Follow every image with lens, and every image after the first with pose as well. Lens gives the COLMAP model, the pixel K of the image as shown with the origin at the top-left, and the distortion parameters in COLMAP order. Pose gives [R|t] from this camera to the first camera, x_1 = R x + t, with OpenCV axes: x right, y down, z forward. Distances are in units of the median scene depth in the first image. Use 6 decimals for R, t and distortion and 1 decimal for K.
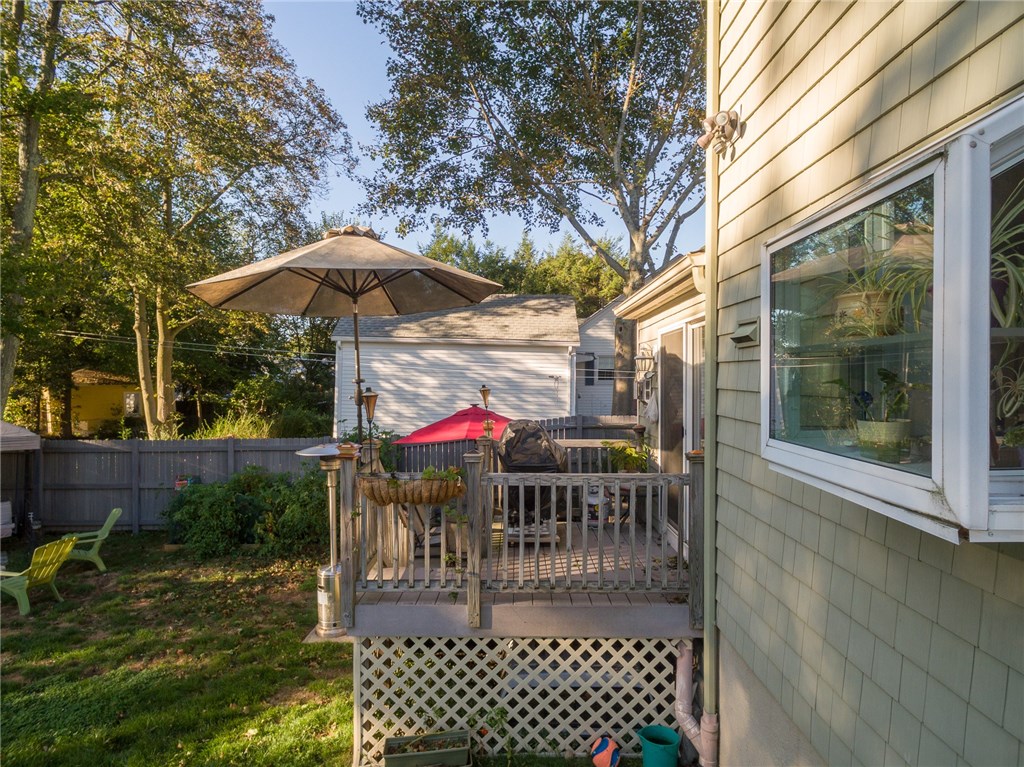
lens RADIAL K [[573.8, 0, 507.7], [0, 573.8, 379.9], [0, 0, 1]] dist [0.000701, 0.002433]
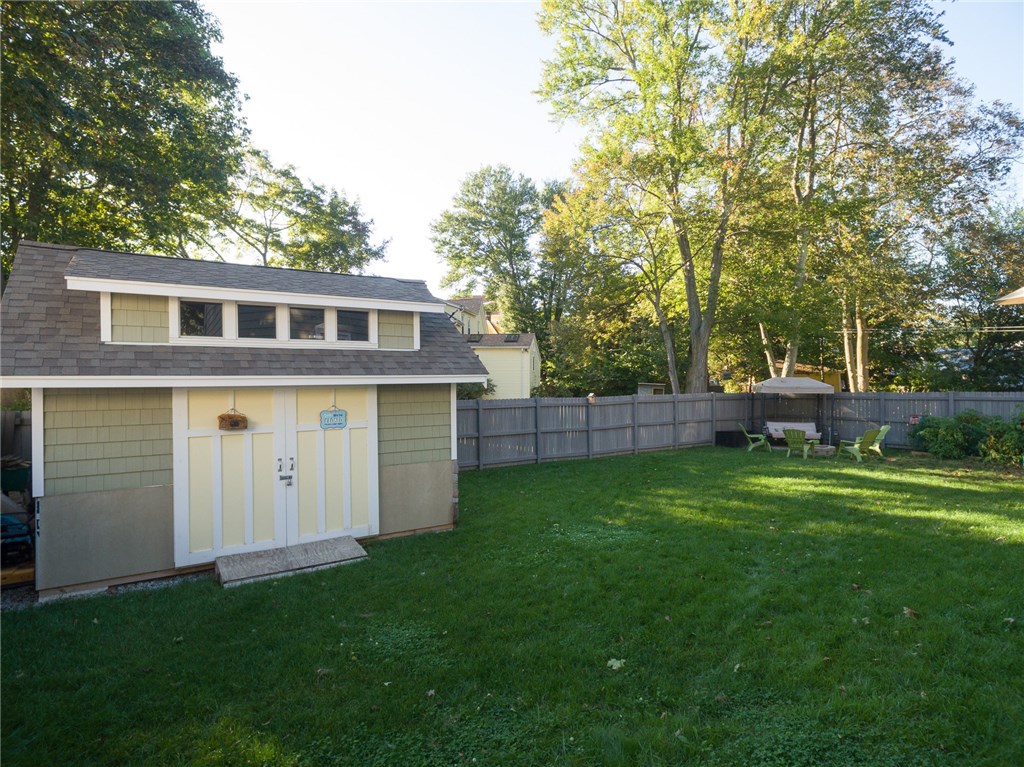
lens RADIAL K [[573.8, 0, 507.7], [0, 573.8, 379.9], [0, 0, 1]] dist [0.000701, 0.002433]
pose [[0.547822, -0.008847, -0.836548, 0.152404], [0.008689, 0.999950, -0.004885, 0.074121], [0.836550, -0.004592, 0.547871, -0.862832]]
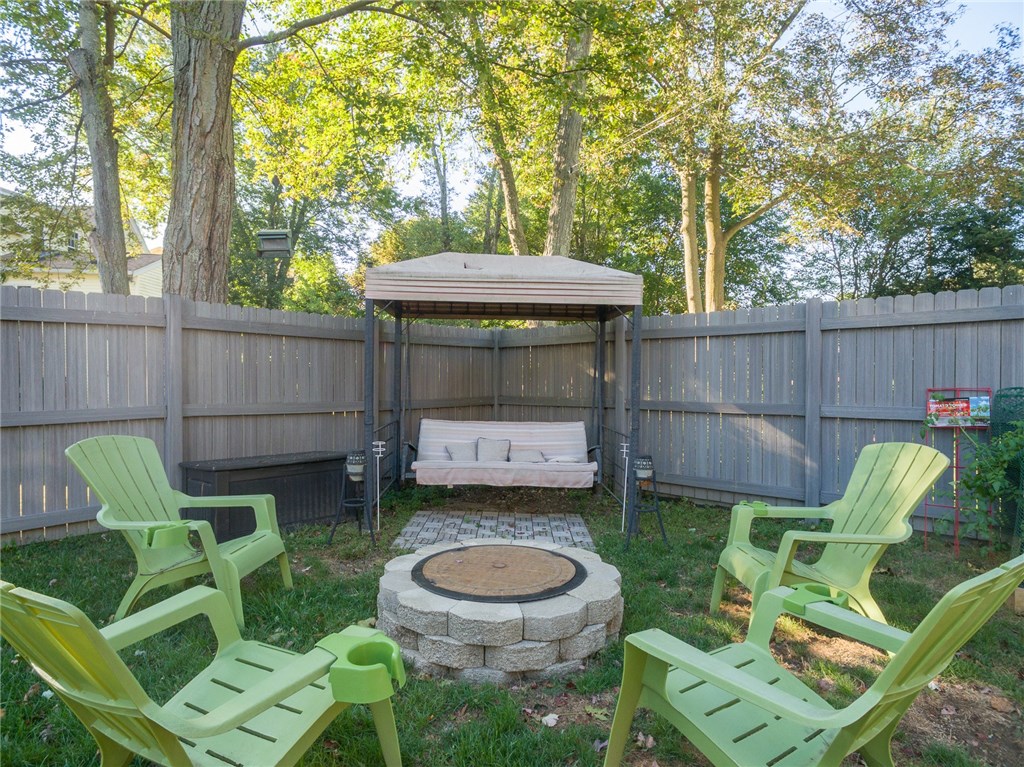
lens RADIAL K [[573.8, 0, 507.7], [0, 573.8, 379.9], [0, 0, 1]] dist [0.000701, 0.002433]
pose [[0.726628, 0.008652, -0.686977, -0.561566], [-0.002679, 0.999949, 0.009760, 0.169978], [0.687026, -0.005252, 0.726614, 0.578889]]
